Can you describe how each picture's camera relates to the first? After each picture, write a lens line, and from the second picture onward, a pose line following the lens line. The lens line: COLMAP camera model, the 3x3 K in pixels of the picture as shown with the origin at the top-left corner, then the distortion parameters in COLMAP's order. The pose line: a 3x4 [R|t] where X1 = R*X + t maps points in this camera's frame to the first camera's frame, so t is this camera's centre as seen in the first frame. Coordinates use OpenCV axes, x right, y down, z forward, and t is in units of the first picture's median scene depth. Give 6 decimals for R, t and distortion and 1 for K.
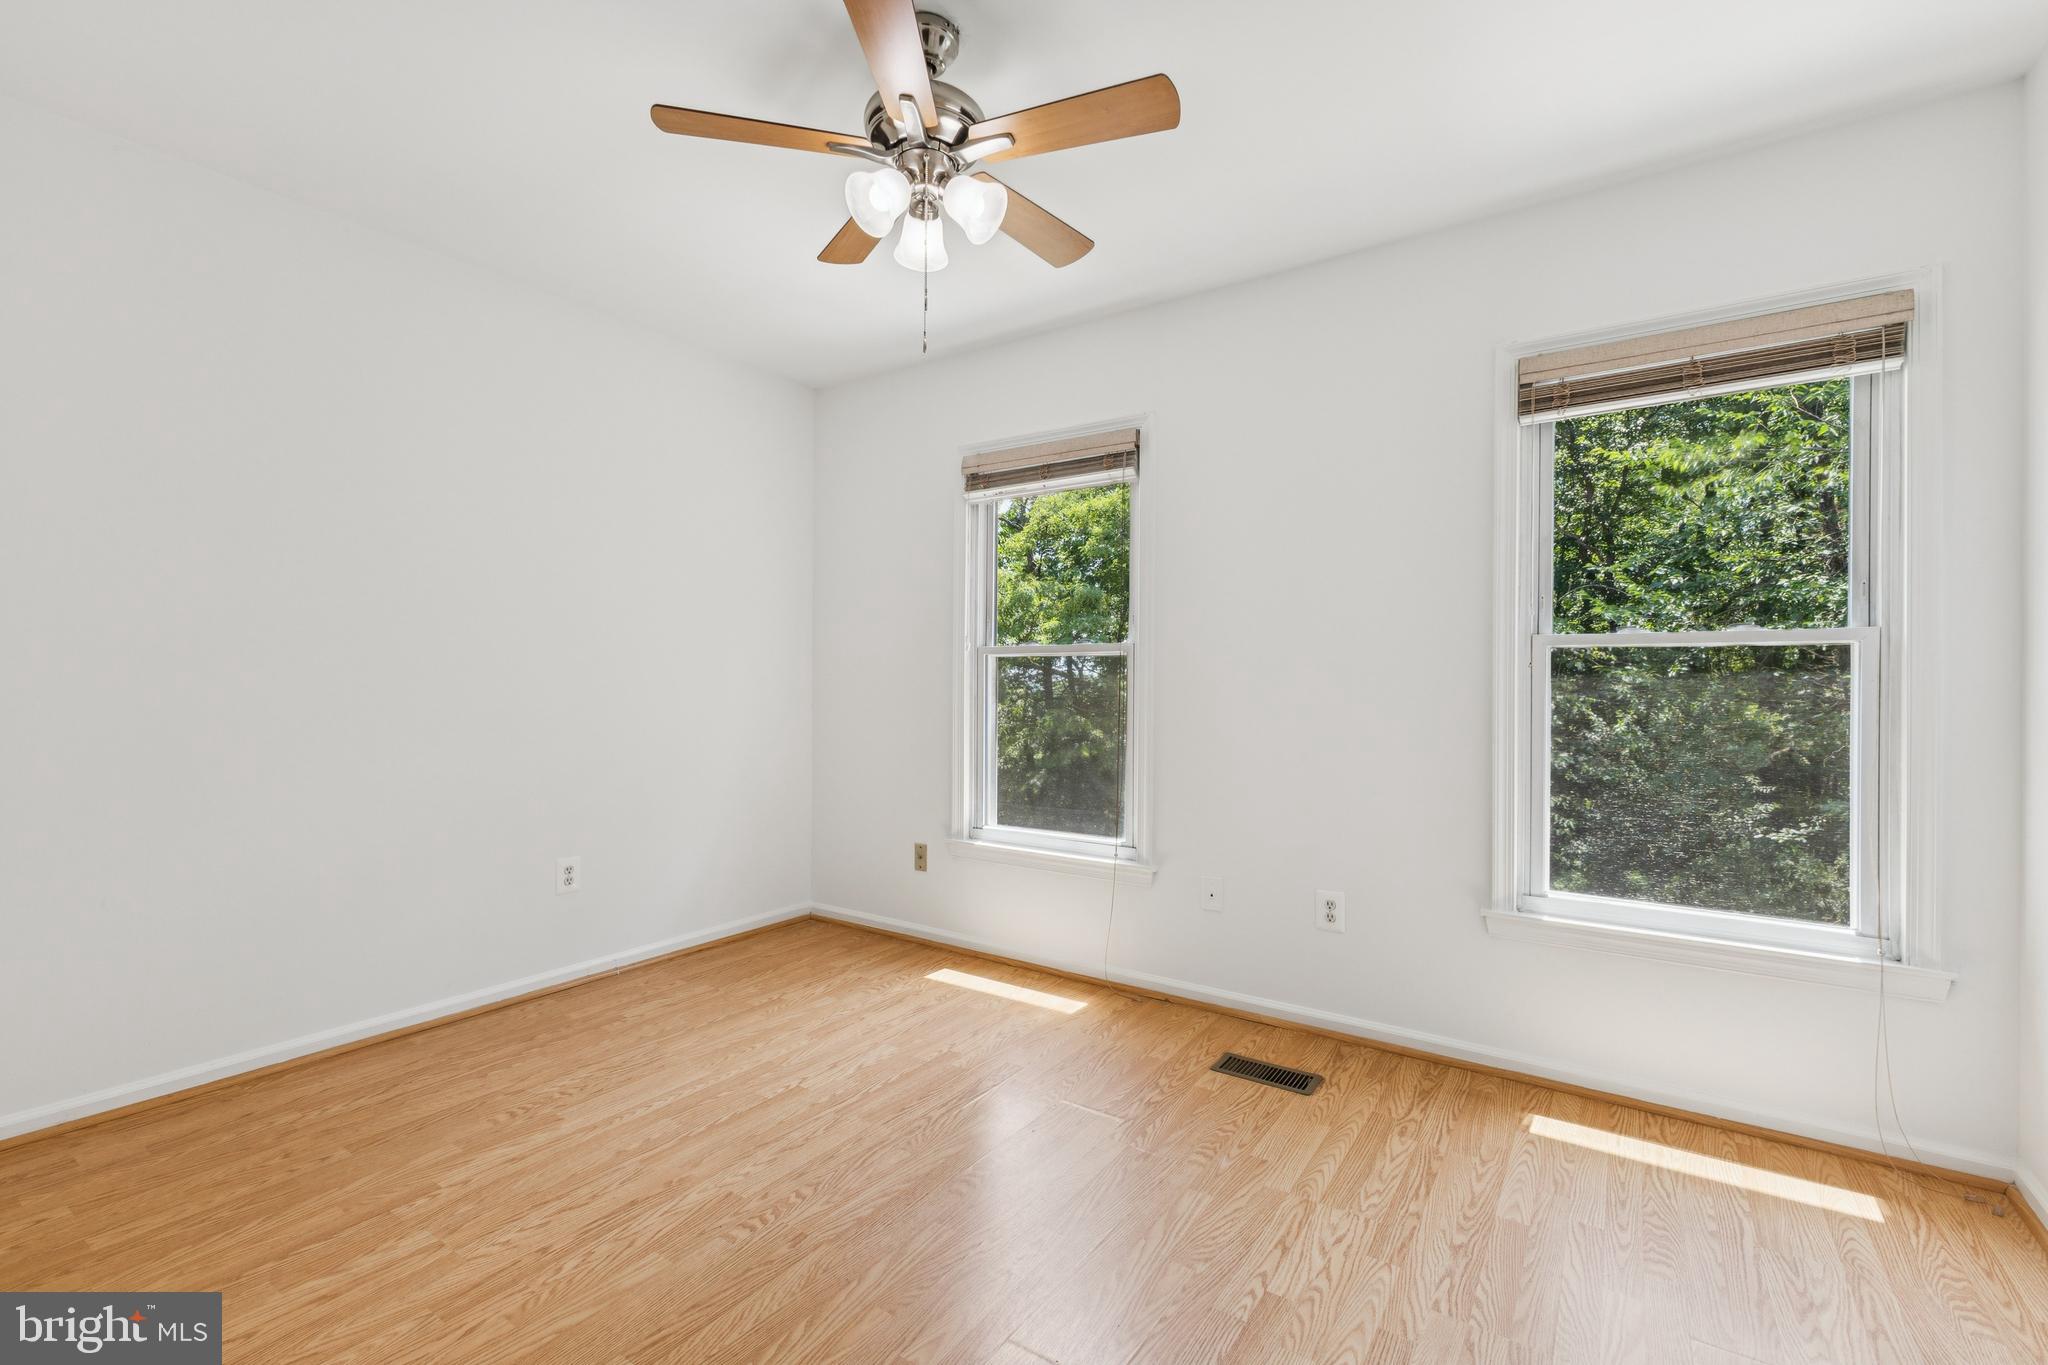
lens RADIAL K [[898.7, 0, 1015.9], [0, 898.7, 678.9], [0, 0, 1]] dist [0.015216, 0.000132]
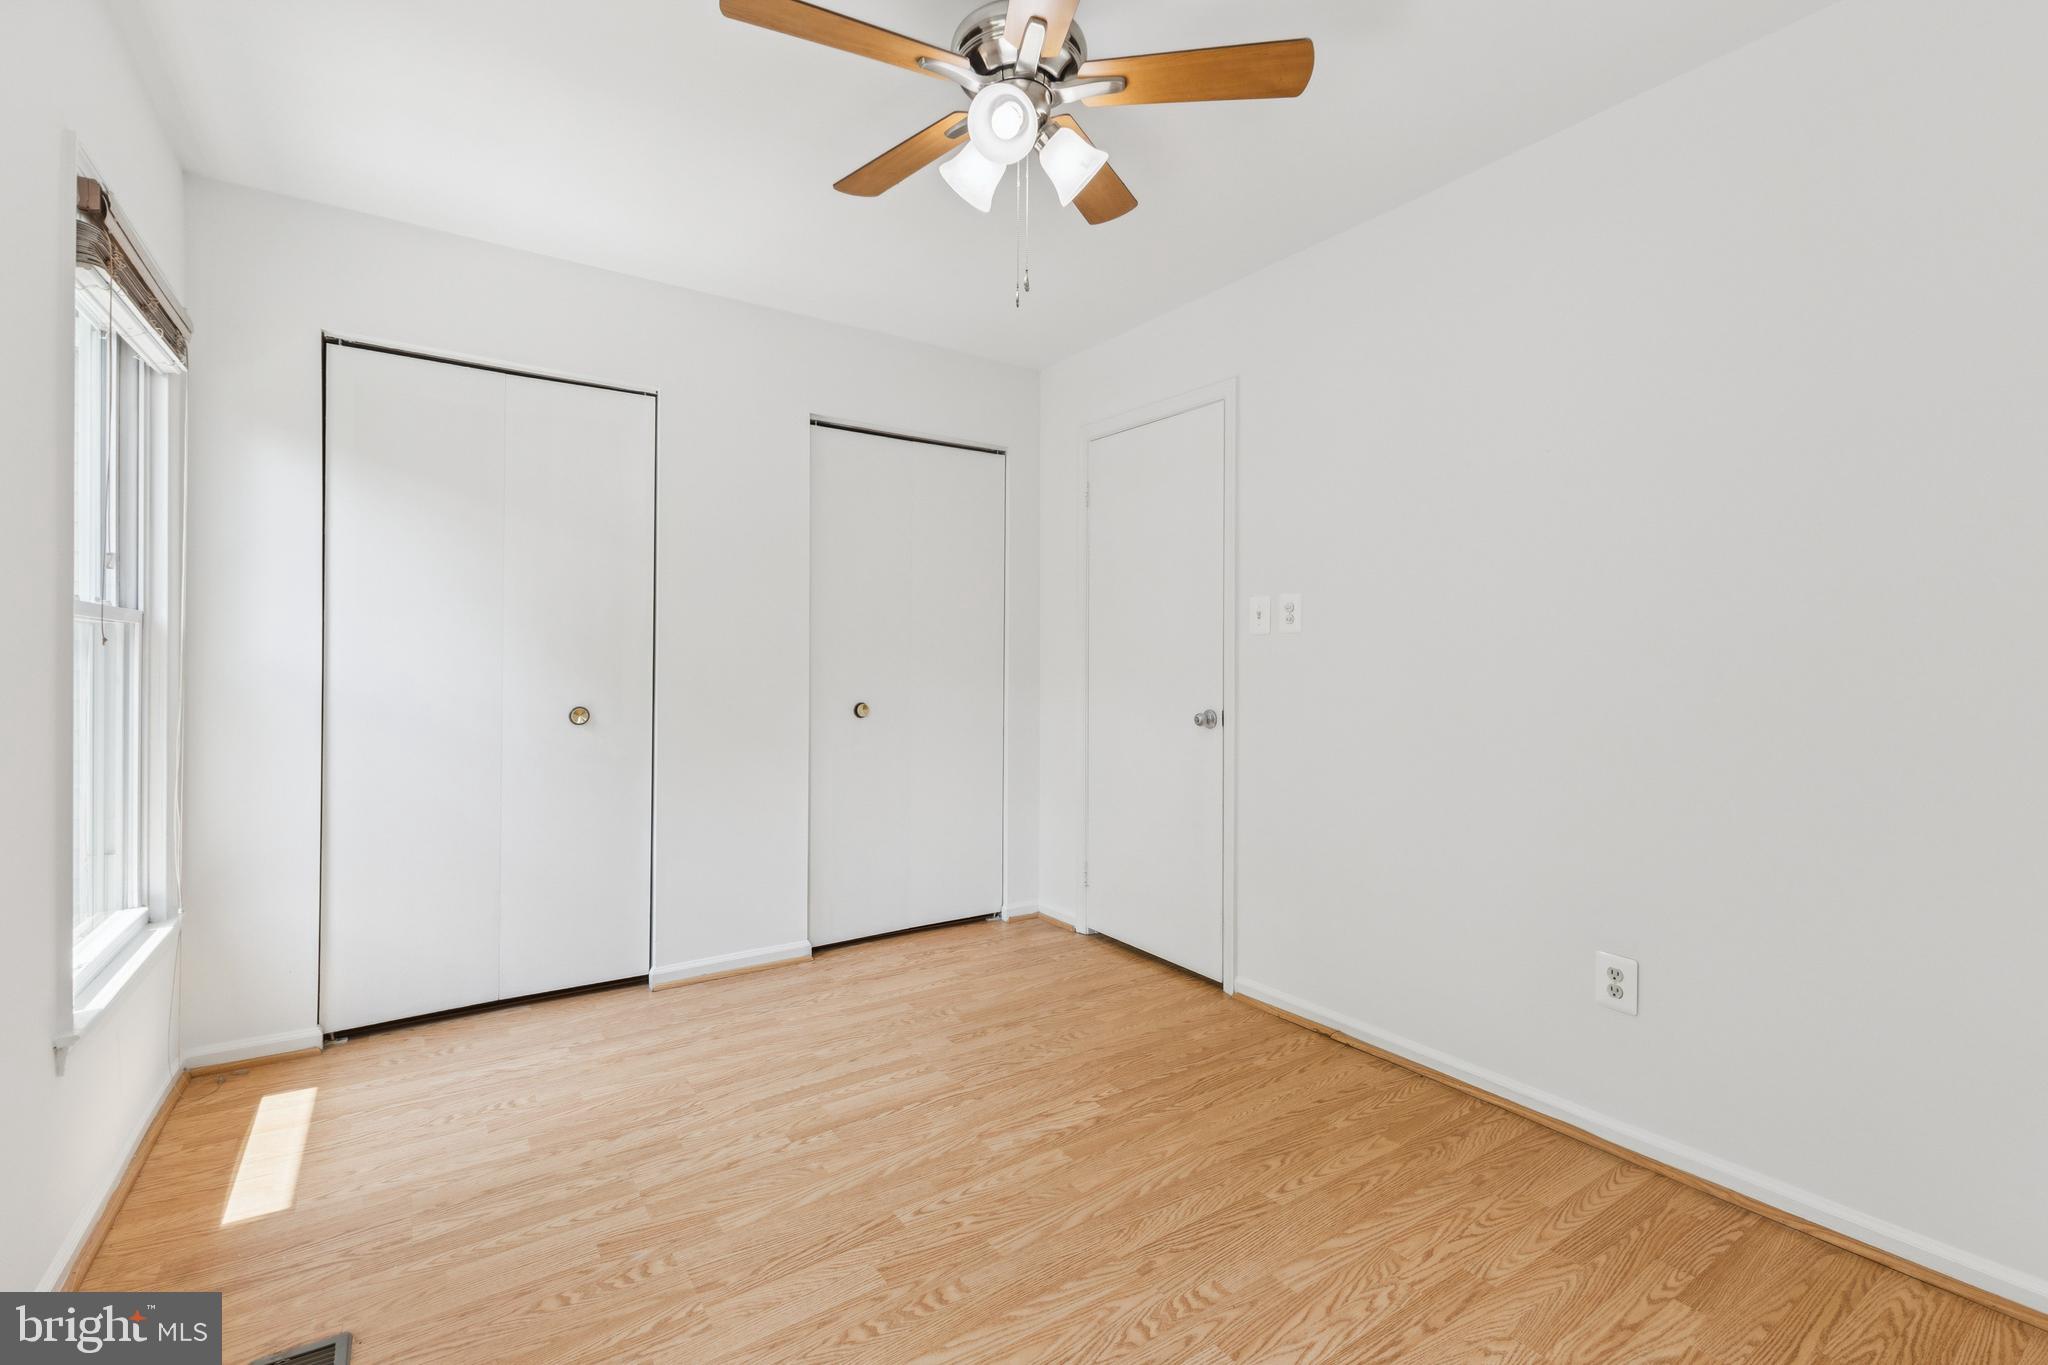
lens RADIAL K [[899.6, 0, 1058.5], [0, 899.6, 666.1], [0, 0, 1]] dist [0.007812, -0.000550]
pose [[-0.945467, -0.010109, 0.325561, -0.378516], [-0.008700, 0.999945, 0.005782, -0.010003], [-0.325601, 0.002635, -0.945503, 1.597901]]
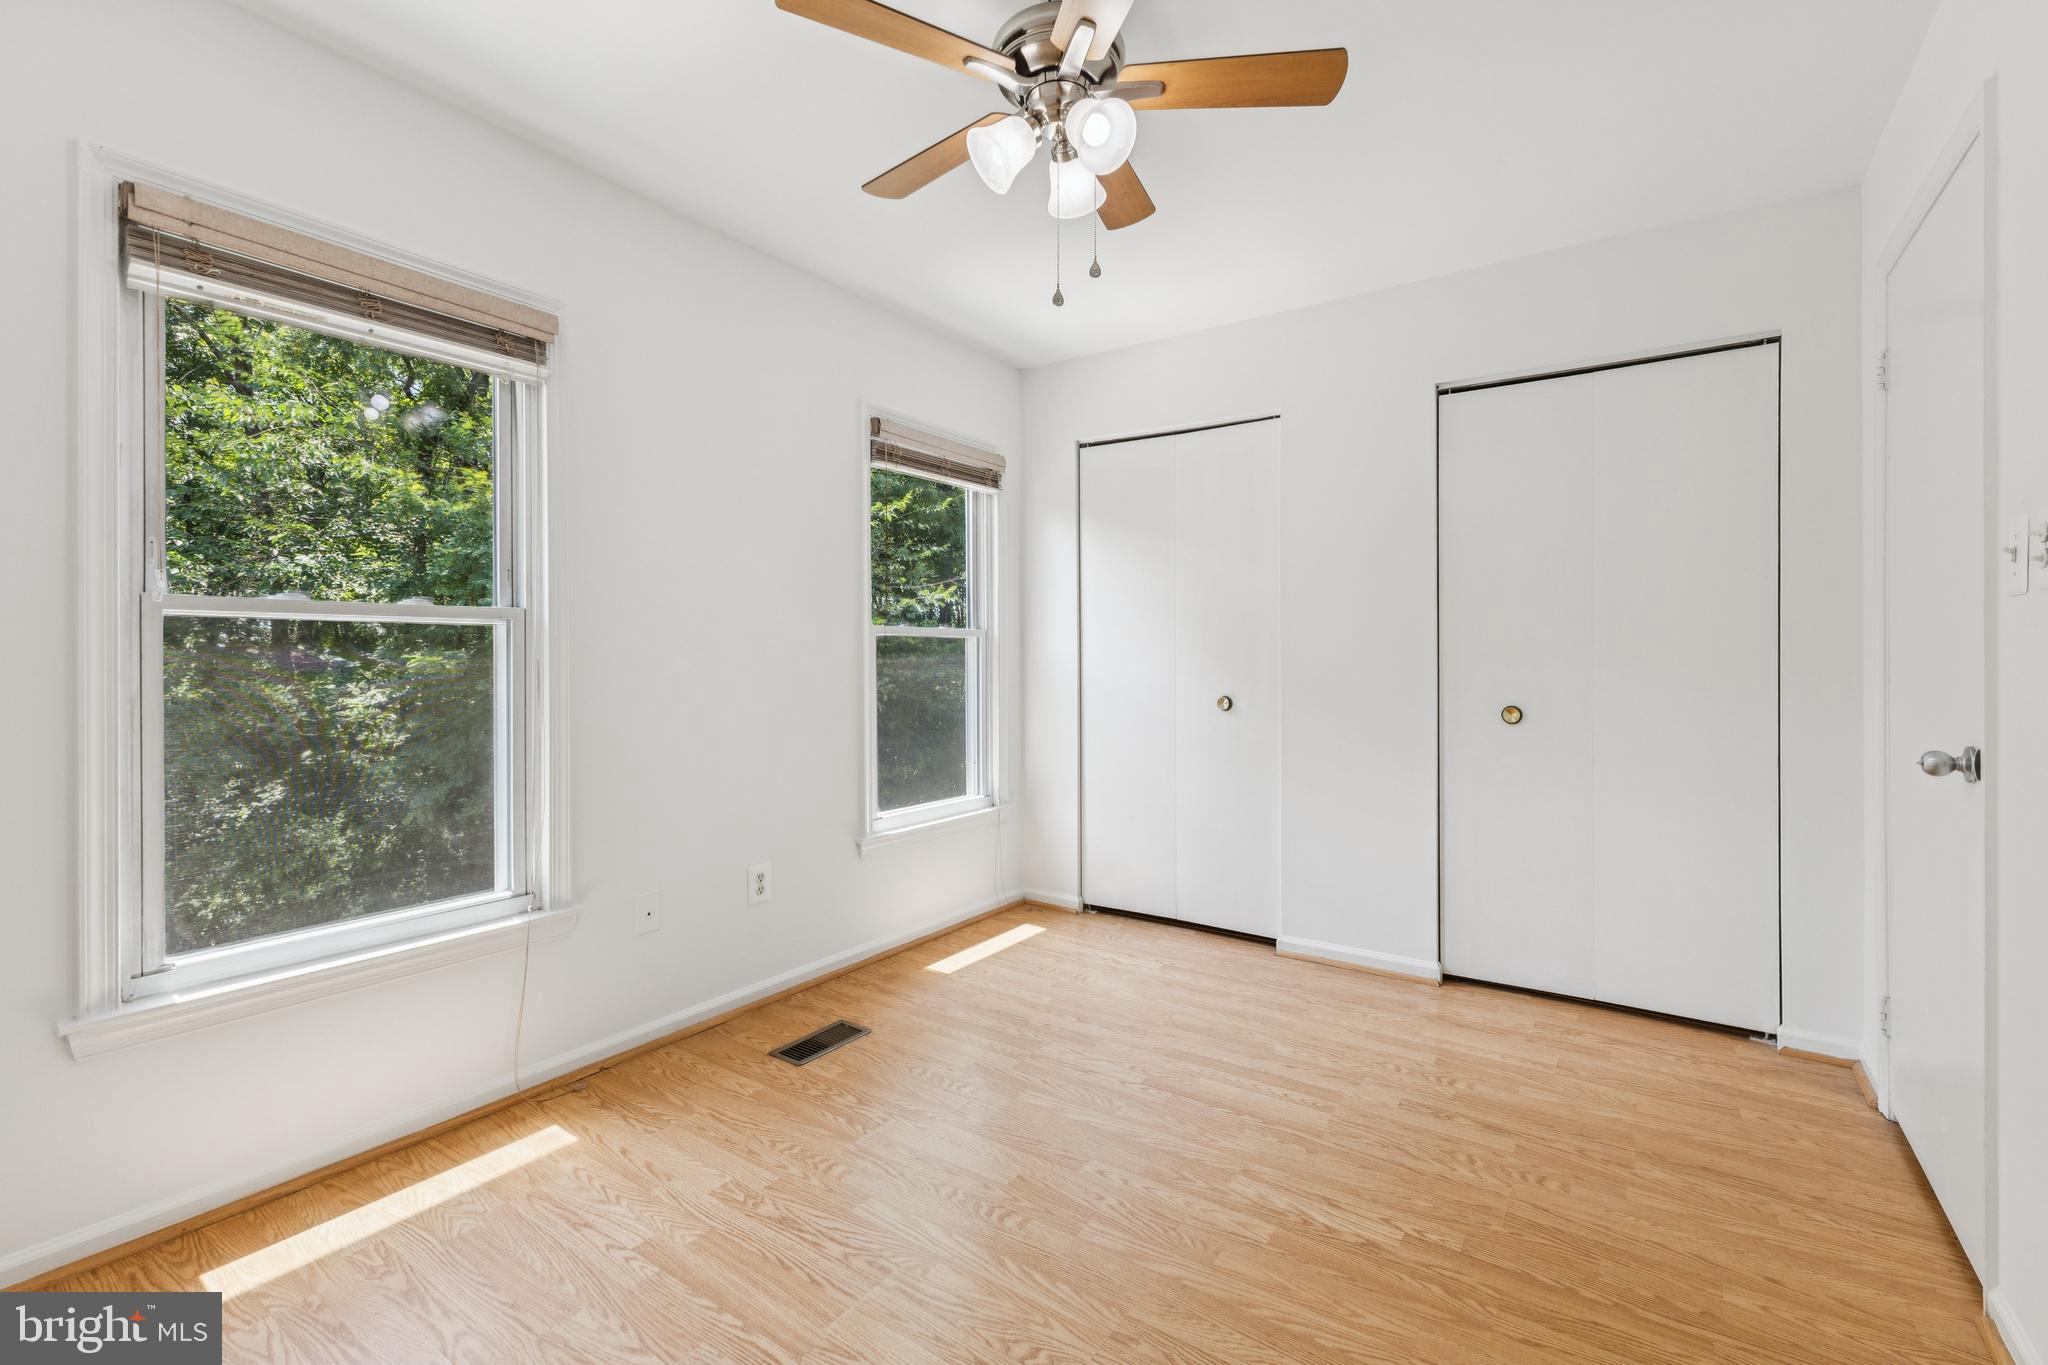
lens RADIAL K [[907.3, 0, 1026.9], [0, 907.3, 660.9], [0, 0, 1]] dist [0.001422, -0.000068]
pose [[-0.012434, -0.007403, 0.999895, -0.890557], [-0.002730, 0.999969, 0.007370, -0.006840], [-0.999919, -0.002638, -0.012454, 0.917507]]
